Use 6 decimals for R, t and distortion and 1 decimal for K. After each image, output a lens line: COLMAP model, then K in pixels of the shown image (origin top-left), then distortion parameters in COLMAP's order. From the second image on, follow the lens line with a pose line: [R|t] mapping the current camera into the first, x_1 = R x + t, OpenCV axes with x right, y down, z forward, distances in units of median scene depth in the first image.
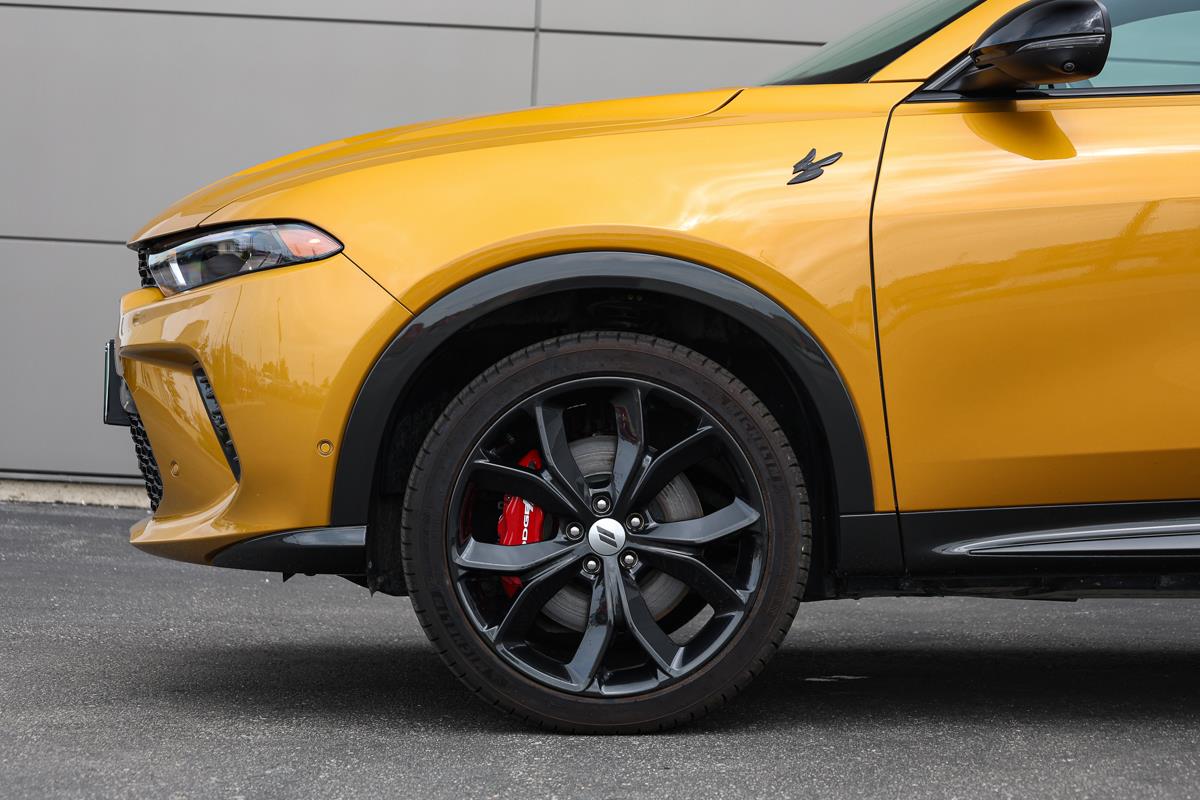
lens RADIAL K [[2986.4, 0, 601.5], [0, 2986.4, 398.3], [0, 0, 1]] dist [-0.071828, 0.000000]
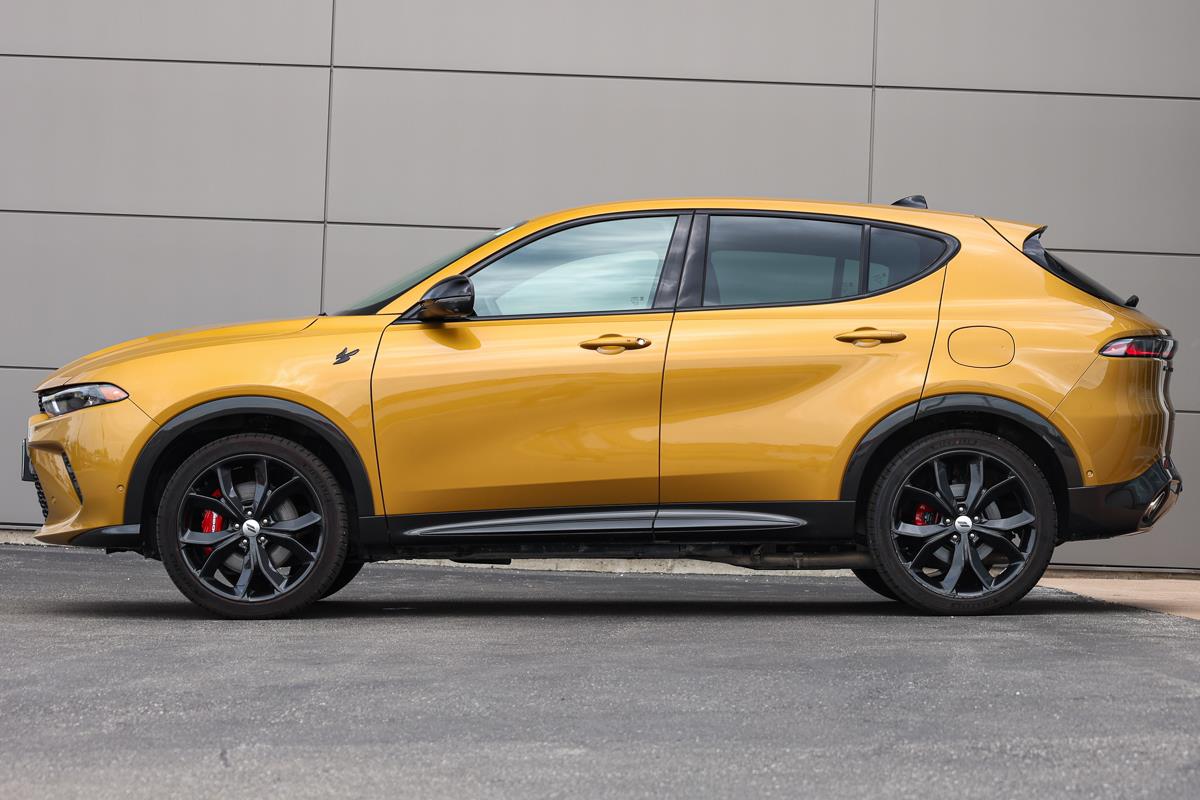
lens RADIAL K [[2986.4, 0, 592.4], [0, 2986.4, 402.1], [0, 0, 1]] dist [-0.071828, 0.000000]
pose [[0.999900, -0.010780, 0.009170, 0.229243], [0.011021, 0.999583, -0.026679, 0.015349], [-0.008878, 0.026777, 0.999602, -1.159856]]
